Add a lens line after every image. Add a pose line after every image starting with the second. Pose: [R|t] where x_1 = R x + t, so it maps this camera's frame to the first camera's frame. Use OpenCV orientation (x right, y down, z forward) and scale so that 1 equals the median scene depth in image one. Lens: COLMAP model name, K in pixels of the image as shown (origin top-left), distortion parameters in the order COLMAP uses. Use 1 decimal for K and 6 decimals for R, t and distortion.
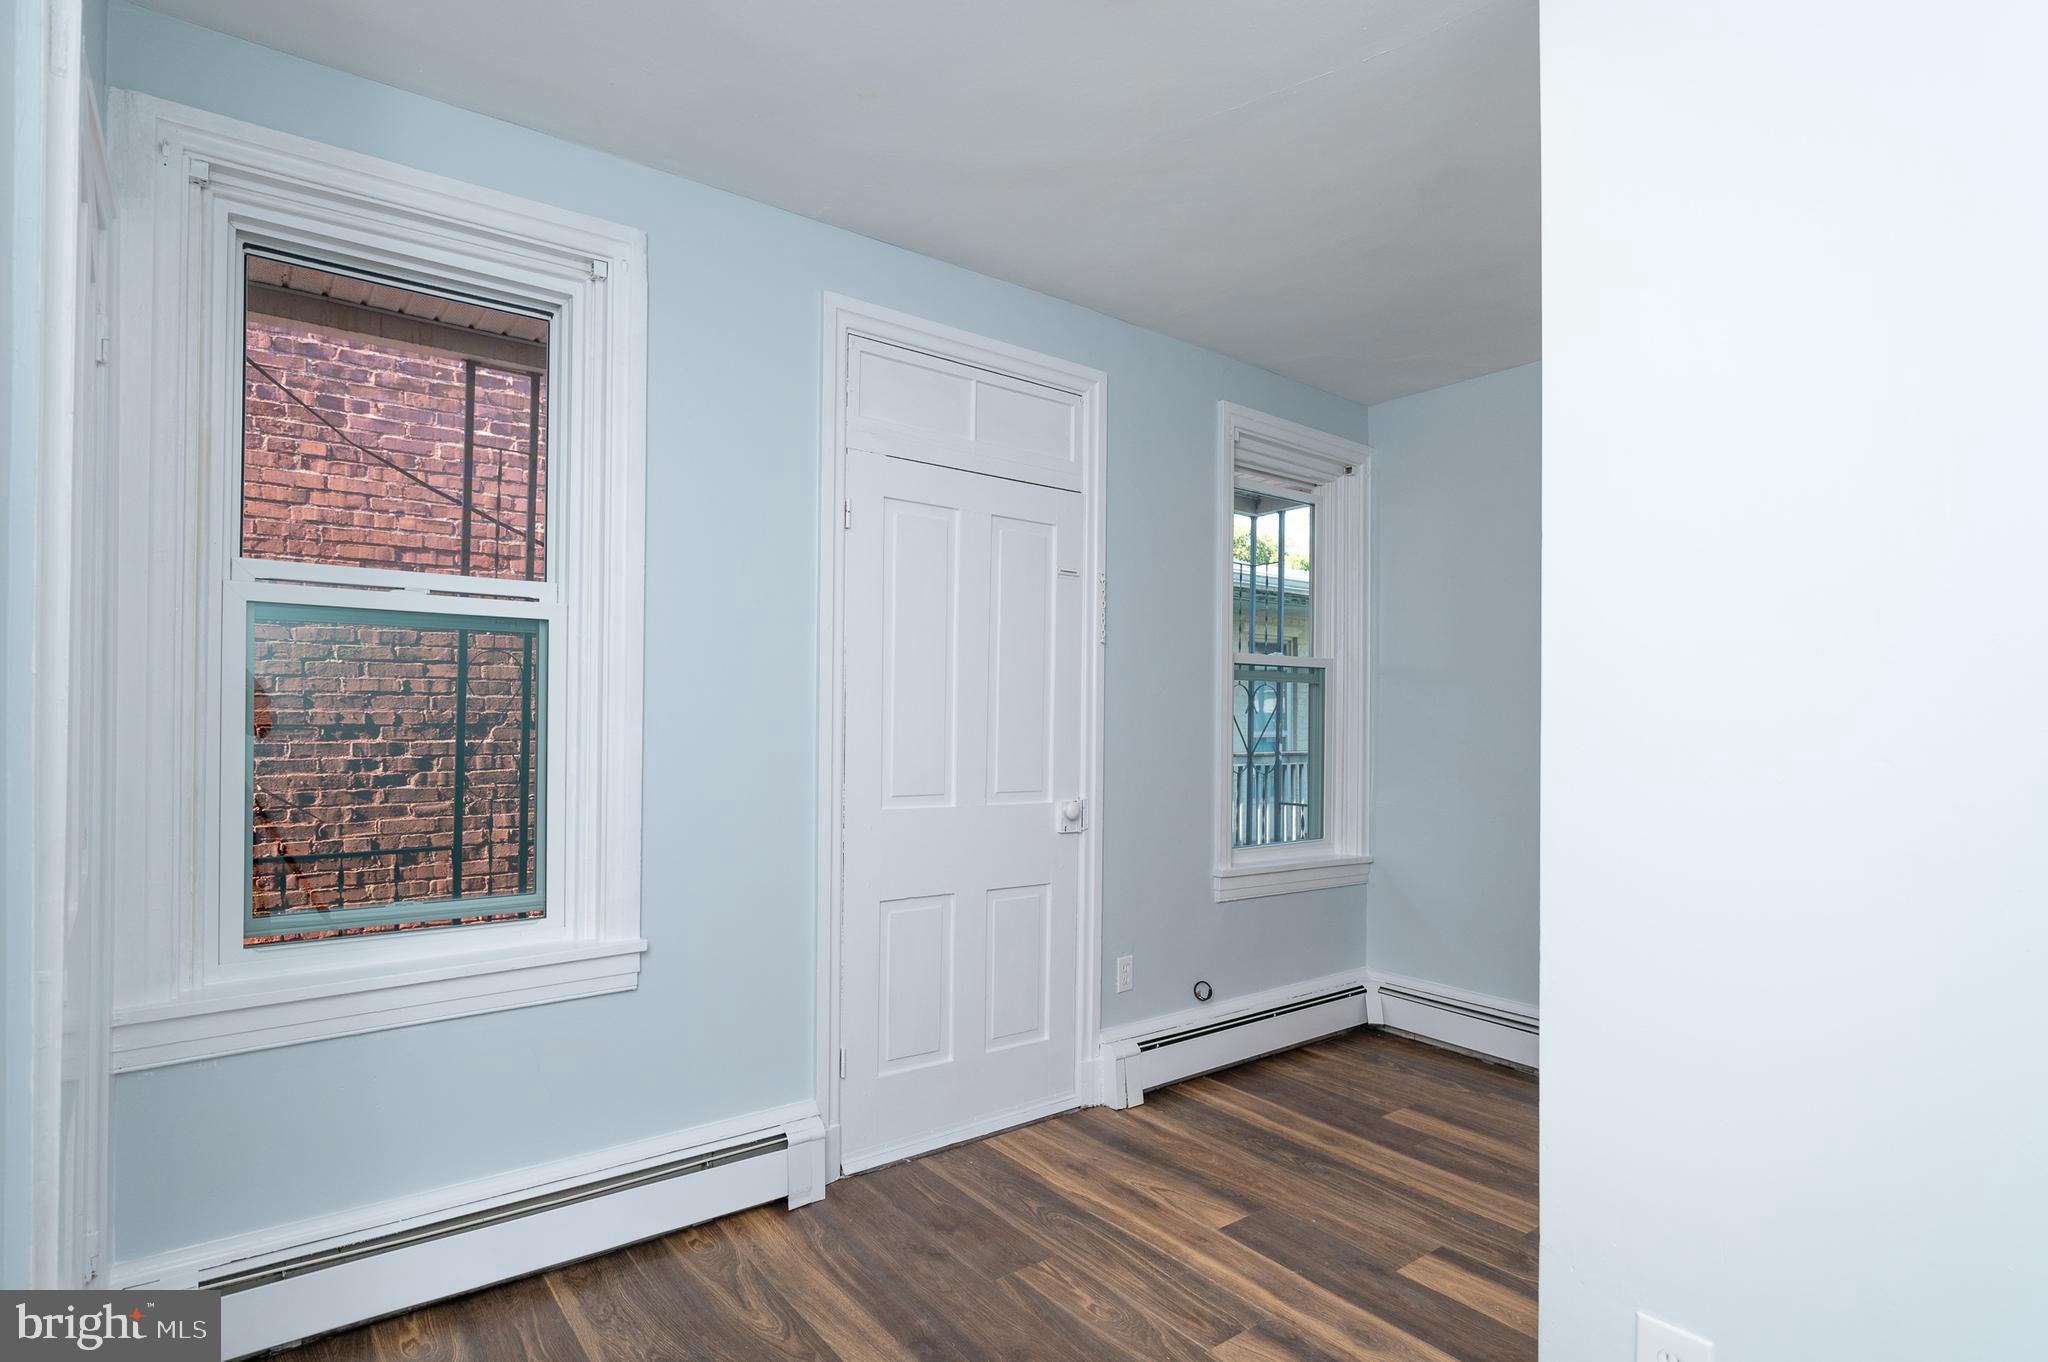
lens RADIAL K [[1033.3, 0, 1024.0], [0, 1033.3, 681.0], [0, 0, 1]] dist [-0.022712, 0.000083]
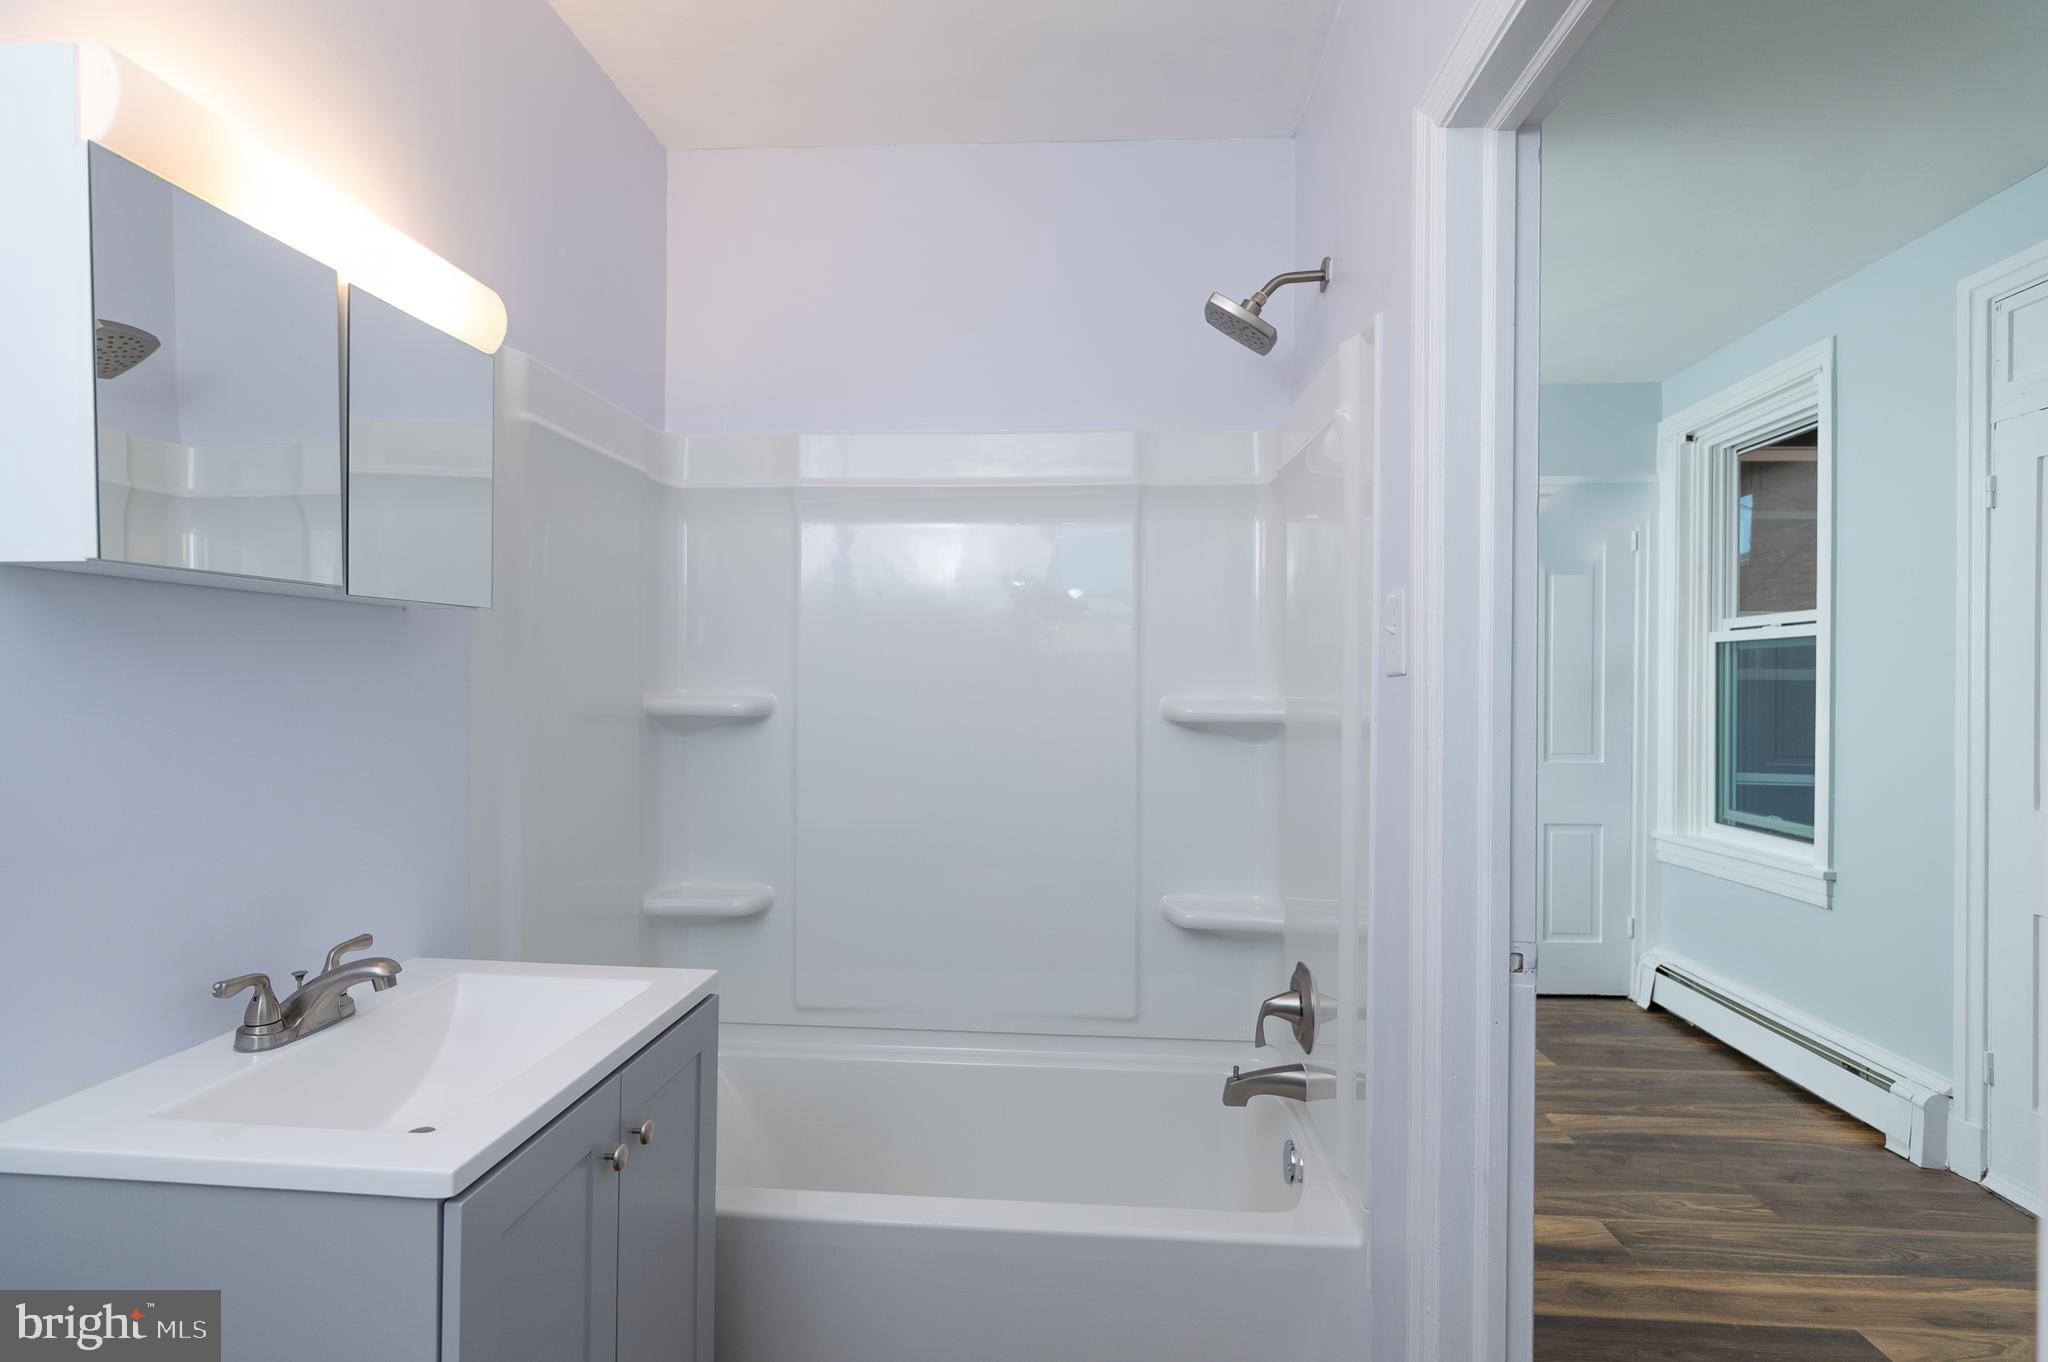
lens RADIAL K [[992.5, 0, 1030.9], [0, 992.5, 684.4], [0, 0, 1]] dist [0.000465, 0.000087]
pose [[-0.666637, -0.032160, -0.744689, 1.318734], [-0.022586, 0.999482, -0.022945, 0.065716], [0.745040, 0.001523, -0.667018, 1.124254]]
